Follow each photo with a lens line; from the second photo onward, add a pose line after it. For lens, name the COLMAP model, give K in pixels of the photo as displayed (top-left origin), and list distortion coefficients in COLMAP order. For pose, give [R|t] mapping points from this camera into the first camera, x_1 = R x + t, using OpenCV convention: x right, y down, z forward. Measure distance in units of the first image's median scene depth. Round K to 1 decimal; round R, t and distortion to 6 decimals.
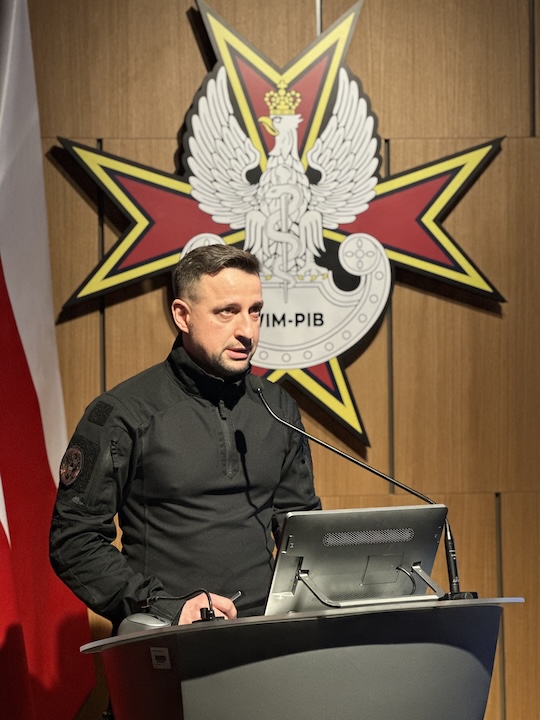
lens RADIAL K [[1605.5, 0, 271.0], [0, 1605.5, 361.2], [0, 0, 1]] dist [-0.101955, 3.628052]
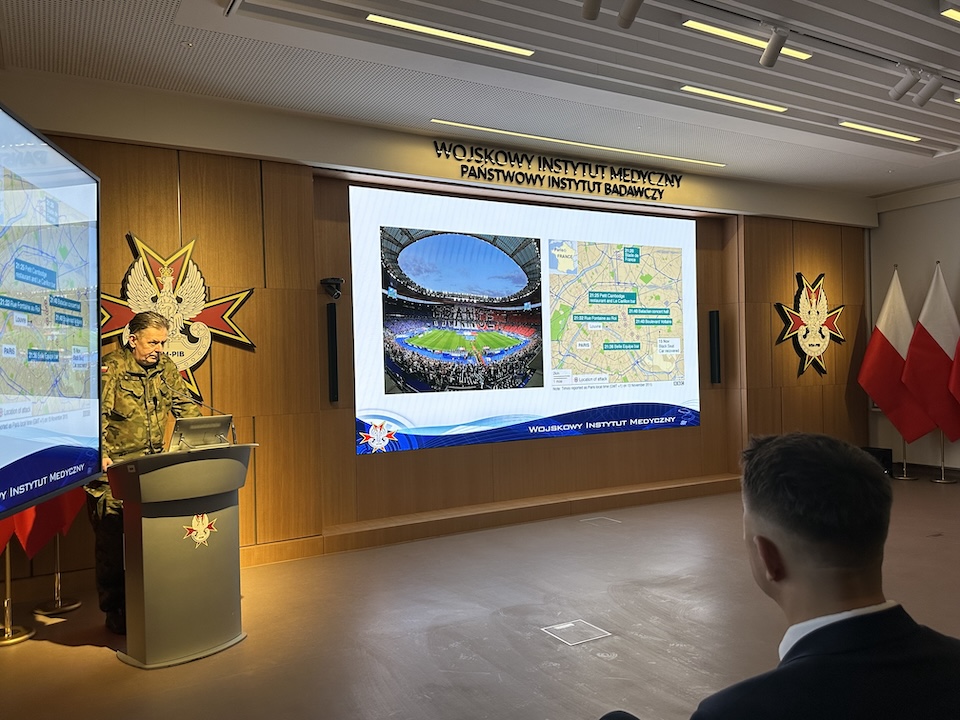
lens RADIAL K [[749.2, 0, 480.6], [0, 749.2, 361.1], [0, 0, 1]] dist [0.150553, -0.281572]
pose [[0.913205, -0.007387, 0.407433, -0.032641], [0.010762, 0.999924, -0.005992, -0.001235], [-0.407358, 0.009857, 0.913216, -0.355707]]
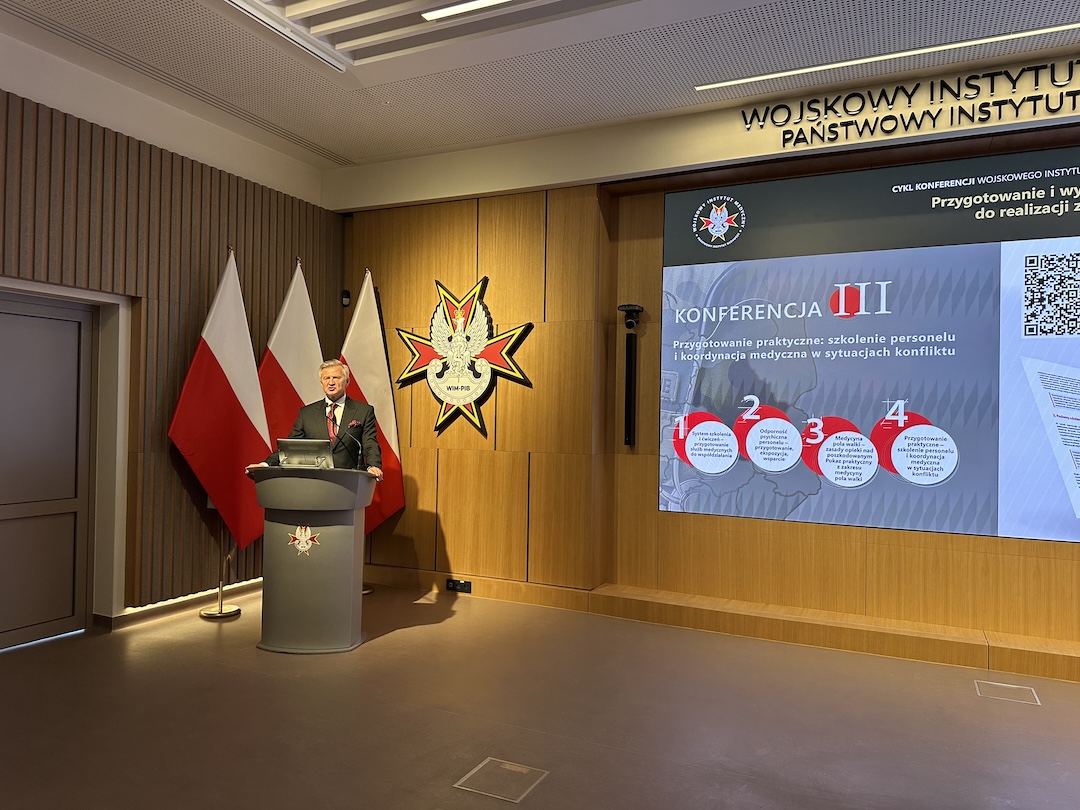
lens RADIAL K [[760.5, 0, 538.4], [0, 760.5, 408.5], [0, 0, 1]] dist [0.097420, -0.113993]
pose [[0.847679, 0.025411, -0.529901, 0.860186], [-0.027244, 0.999619, 0.004355, 0.001029], [0.529810, 0.010745, 0.848048, -0.091851]]
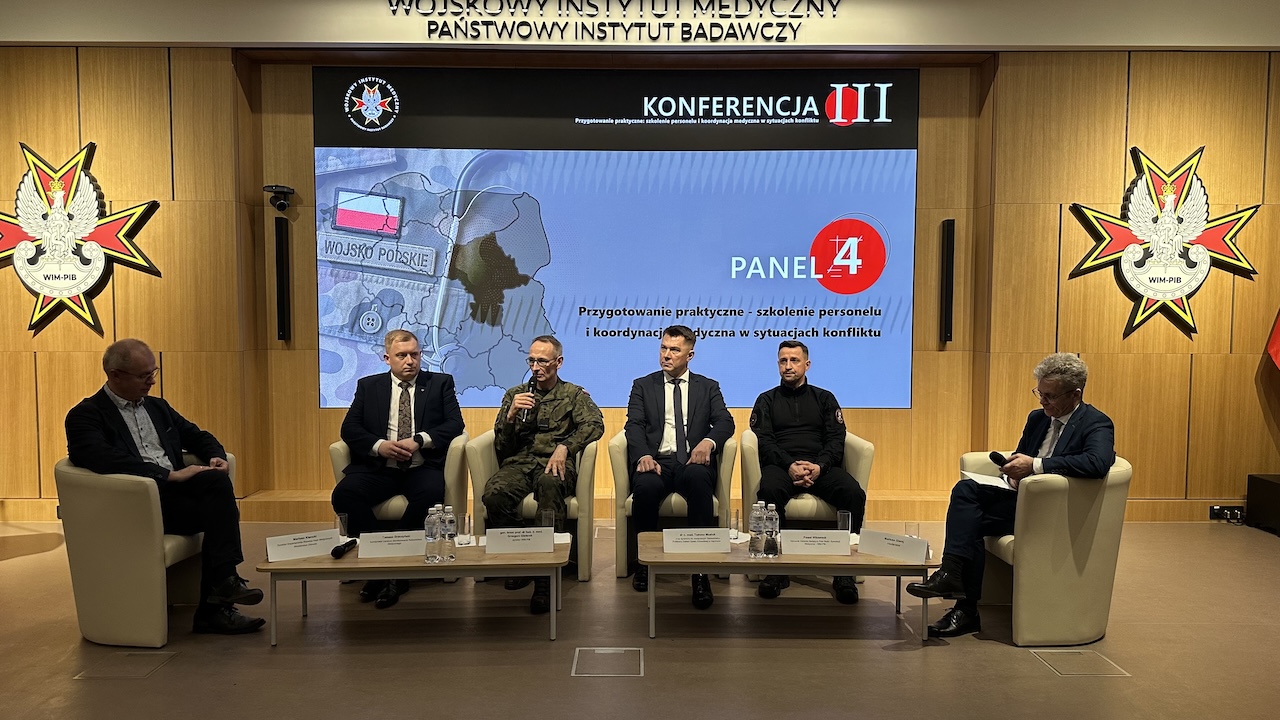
lens RADIAL K [[910.1, 0, 643.8], [0, 910.1, 365.3], [0, 0, 1]] dist [0.055996, -0.073524]
pose [[0.994514, 0.021333, -0.102401, 1.015757], [-0.015309, 0.998125, 0.059258, 0.010787], [0.103473, -0.057365, 0.992977, -0.280421]]
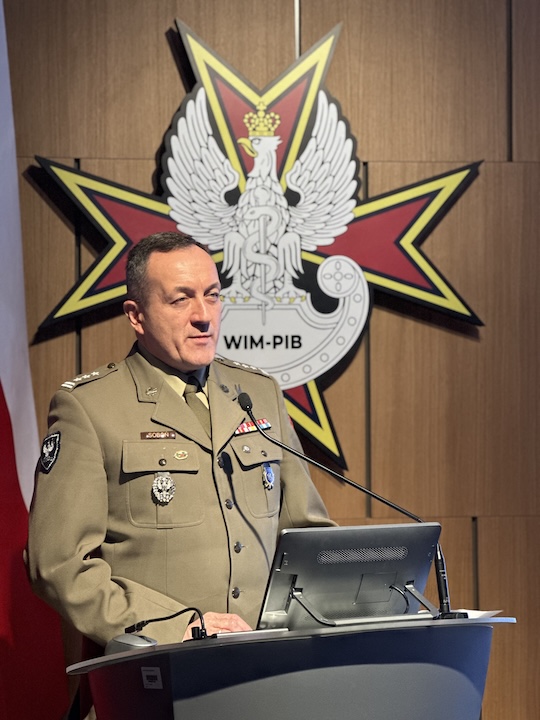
lens RADIAL K [[1605.5, 0, 271.0], [0, 1605.5, 361.2], [0, 0, 1]] dist [-0.101955, 3.628052]
pose [[0.999514, 0.005735, 0.030648, -0.016669], [-0.005106, 0.999776, -0.020549, 0.006643], [-0.030759, 0.020383, 0.999319, 0.005990]]
